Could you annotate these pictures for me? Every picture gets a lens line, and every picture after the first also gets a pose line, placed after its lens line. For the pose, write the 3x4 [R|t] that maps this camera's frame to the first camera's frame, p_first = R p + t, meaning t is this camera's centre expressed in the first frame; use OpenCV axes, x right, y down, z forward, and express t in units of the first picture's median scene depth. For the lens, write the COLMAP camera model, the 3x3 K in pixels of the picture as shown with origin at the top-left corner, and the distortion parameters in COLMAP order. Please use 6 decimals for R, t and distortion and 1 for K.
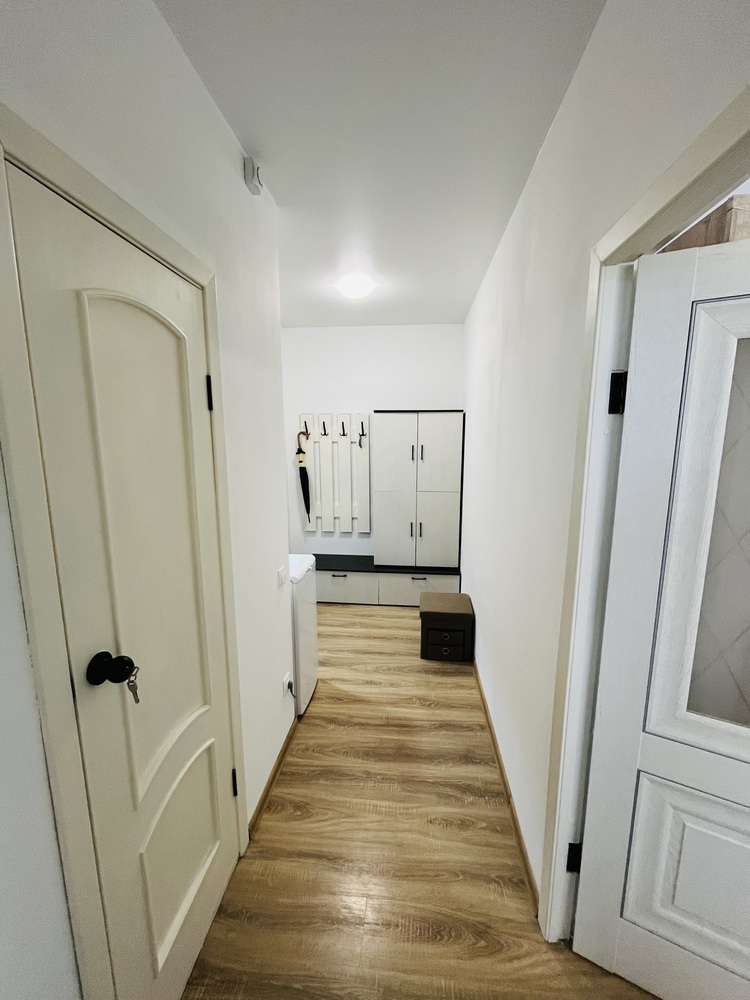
lens RADIAL K [[405.7, 0, 375.0], [0, 405.7, 500.0], [0, 0, 1]] dist [-0.003926, -0.000649]
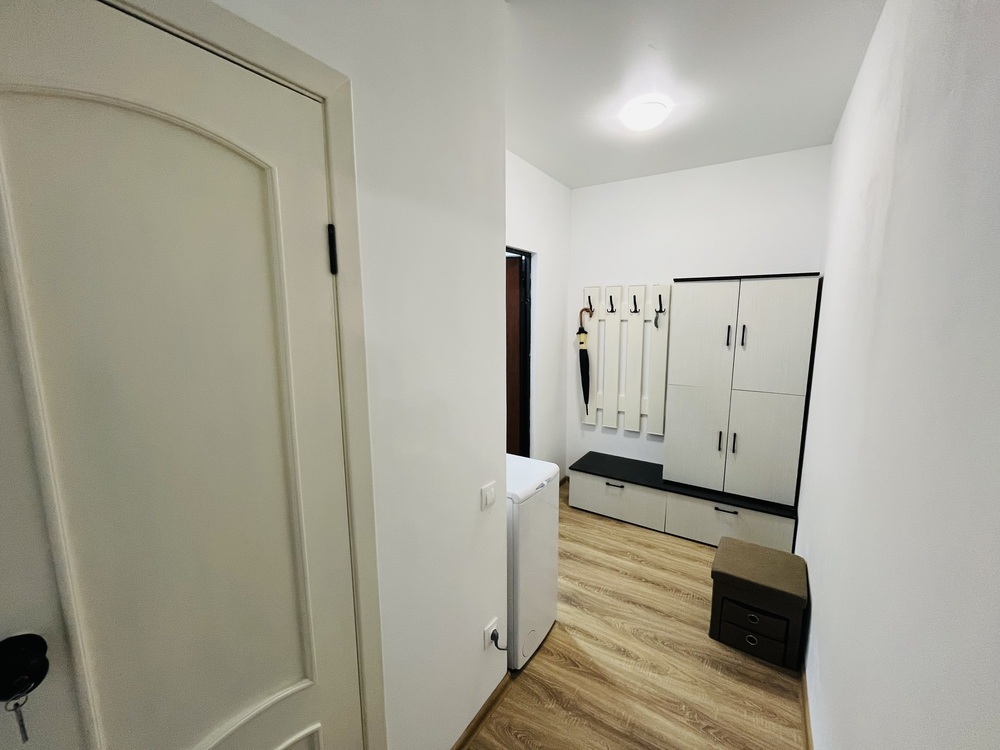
lens RADIAL K [[405.7, 0, 498.8], [0, 405.7, 373.5], [0, 0, 1]] dist [-0.003926, -0.000649]
pose [[0.886261, 0.065131, -0.458584, 0.088019], [-0.070405, 0.997503, 0.005608, -0.033031], [0.457804, 0.027317, 0.888634, 0.233537]]
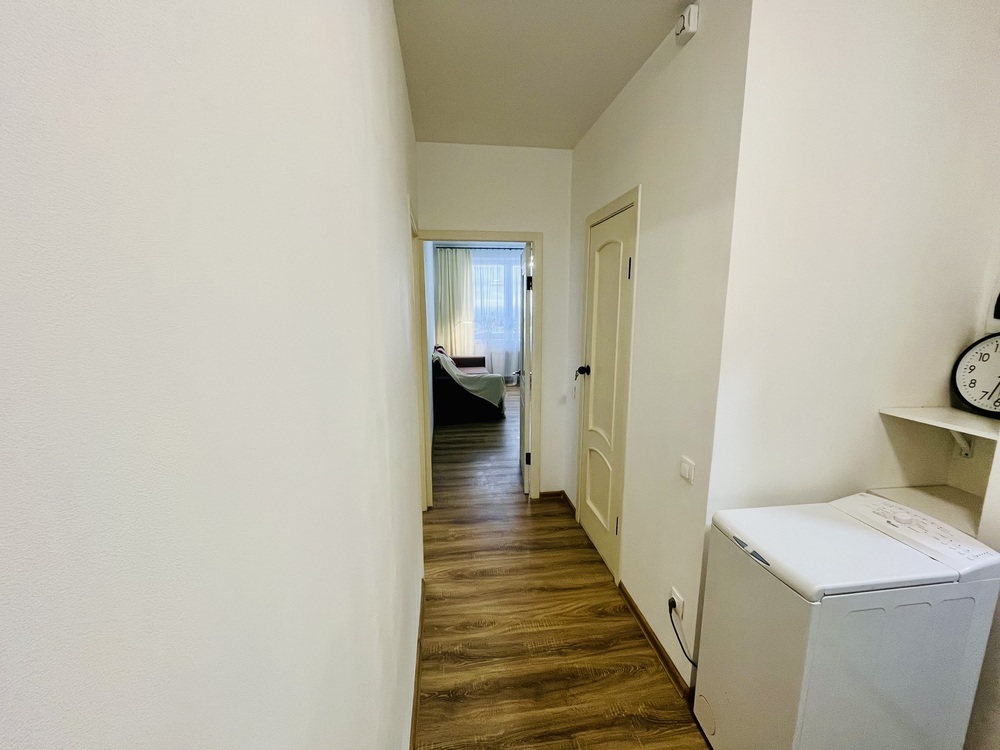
lens RADIAL K [[405.7, 0, 498.8], [0, 405.7, 373.5], [0, 0, 1]] dist [-0.003926, -0.000649]
pose [[-0.973927, 0.033597, -0.224361, 0.222328], [-0.040304, 0.947617, 0.316856, -0.166542], [0.223254, 0.317637, -0.921555, 1.152401]]
